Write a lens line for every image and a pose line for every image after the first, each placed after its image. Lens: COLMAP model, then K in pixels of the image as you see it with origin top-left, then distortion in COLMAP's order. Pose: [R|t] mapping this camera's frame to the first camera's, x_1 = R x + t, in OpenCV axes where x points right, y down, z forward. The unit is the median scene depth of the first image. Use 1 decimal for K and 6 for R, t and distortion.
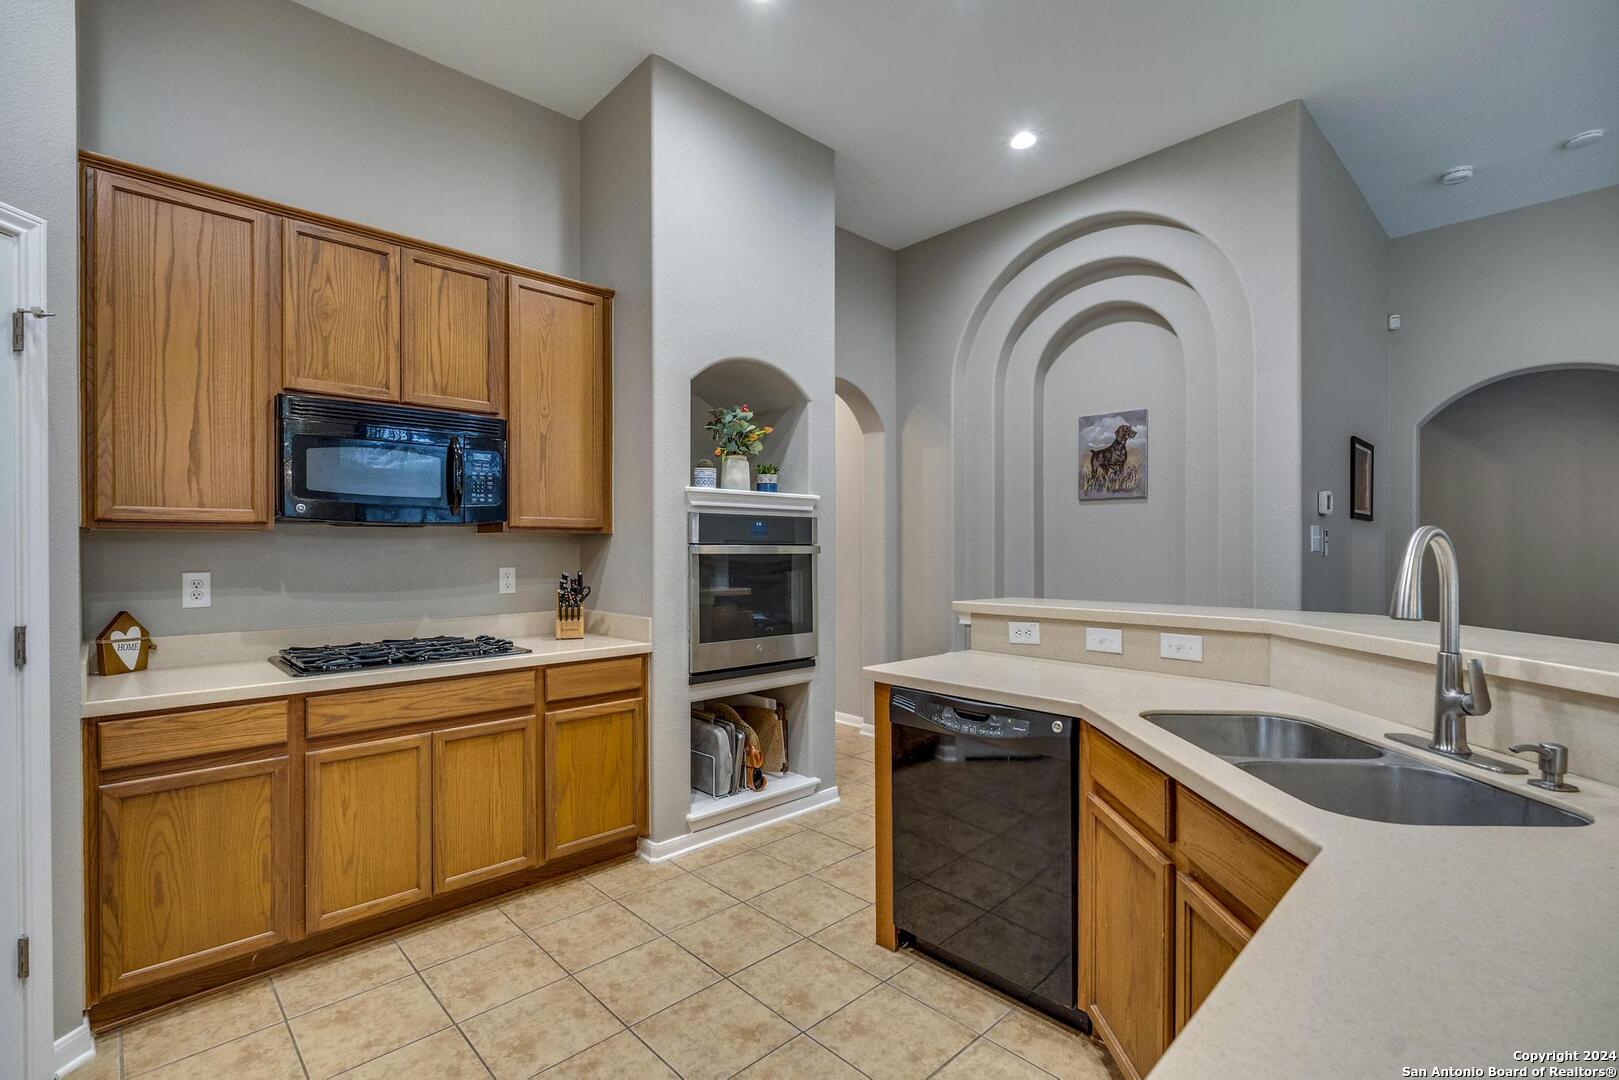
lens RADIAL K [[739.1, 0, 799.5], [0, 739.1, 548.3], [0, 0, 1]] dist [-0.000510, 0.001049]
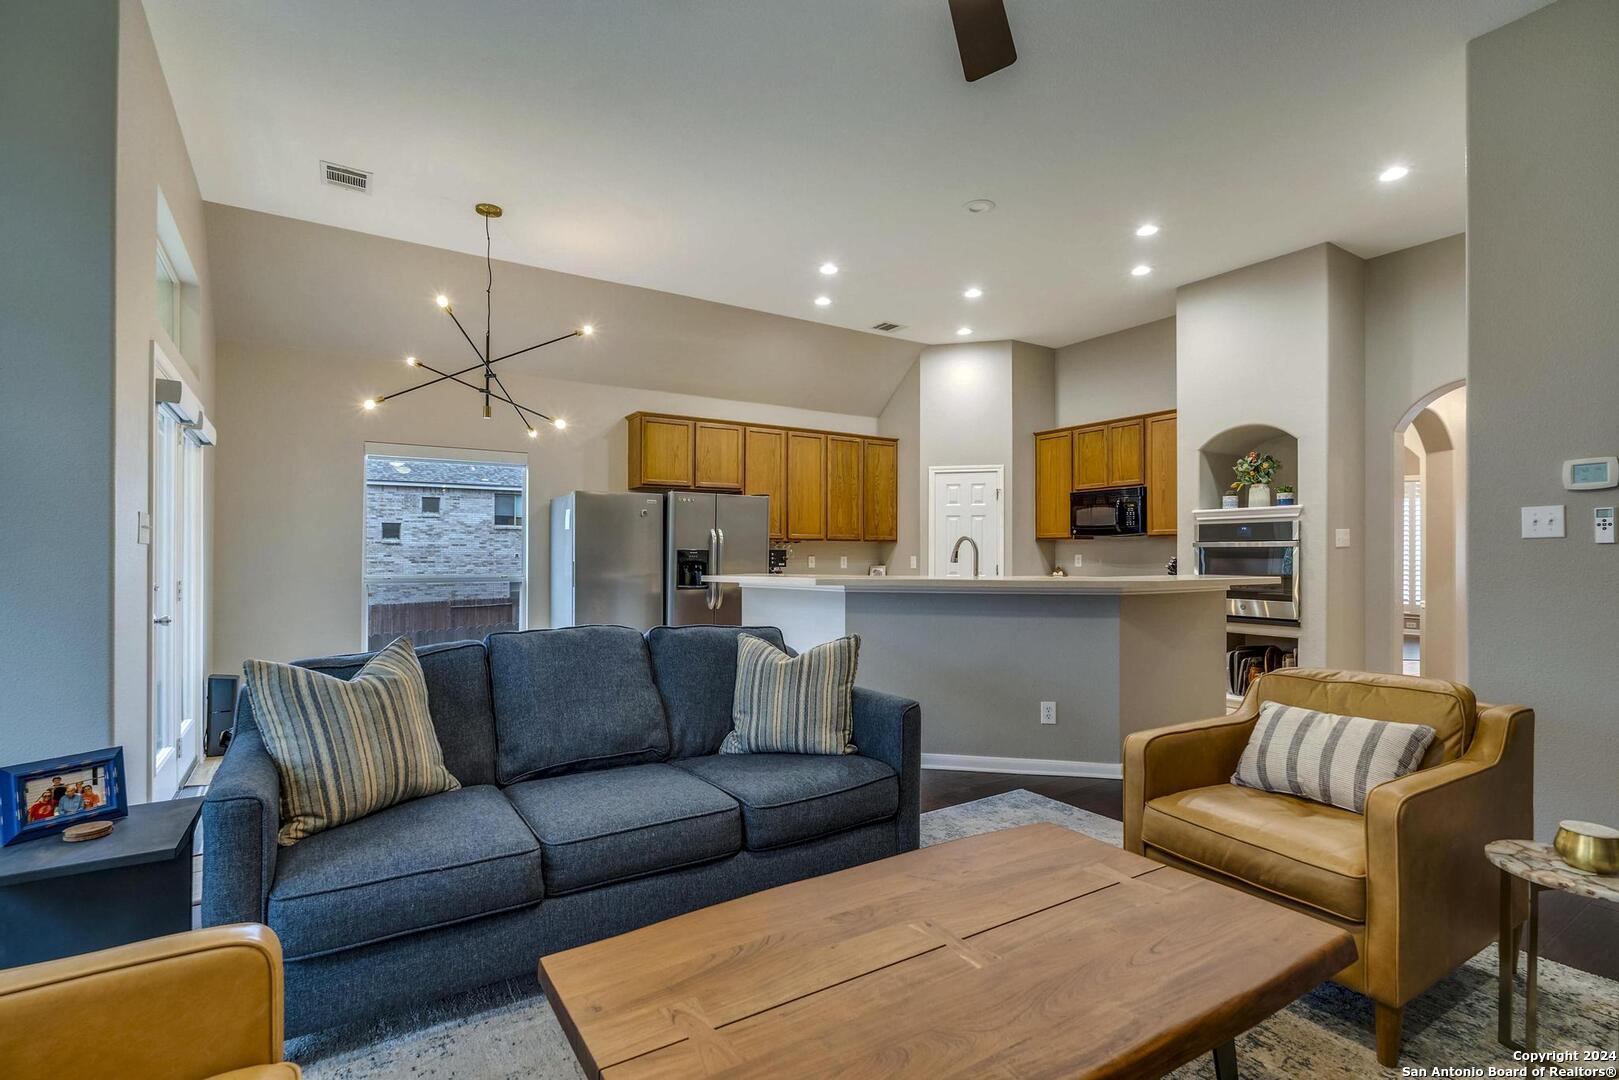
lens RADIAL K [[779.9, 0, 806.6], [0, 779.9, 569.9], [0, 0, 1]] dist [0.001340, -0.000432]
pose [[-0.178299, 0.023969, -0.983684, 2.168193], [0.005256, 0.999712, 0.023407, 0.014590], [0.983962, -0.000997, -0.178373, 0.453477]]
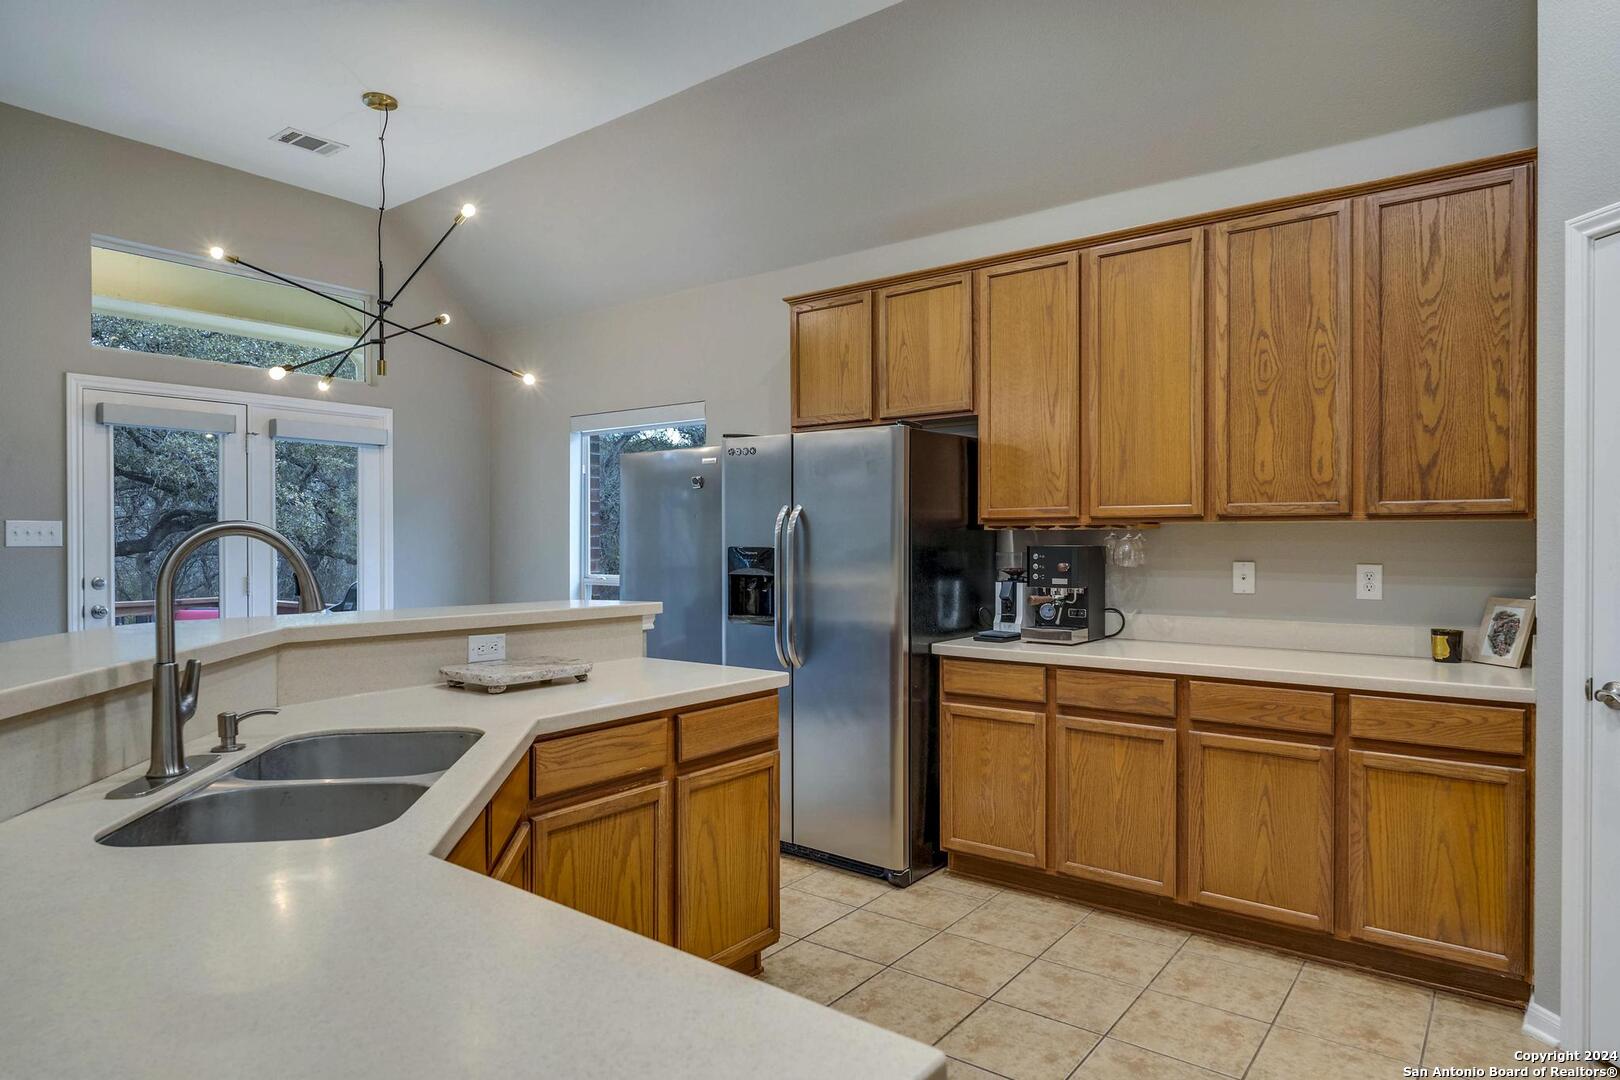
lens RADIAL K [[929.6, 0, 808.5], [0, 929.6, 544.0], [0, 0, 1]] dist [0.000701, -0.002681]
pose [[-0.987538, 0.007918, -0.157181, 0.130959], [0.007103, 0.999958, 0.005746, -0.004335], [0.157220, 0.004557, -0.987553, 1.111569]]
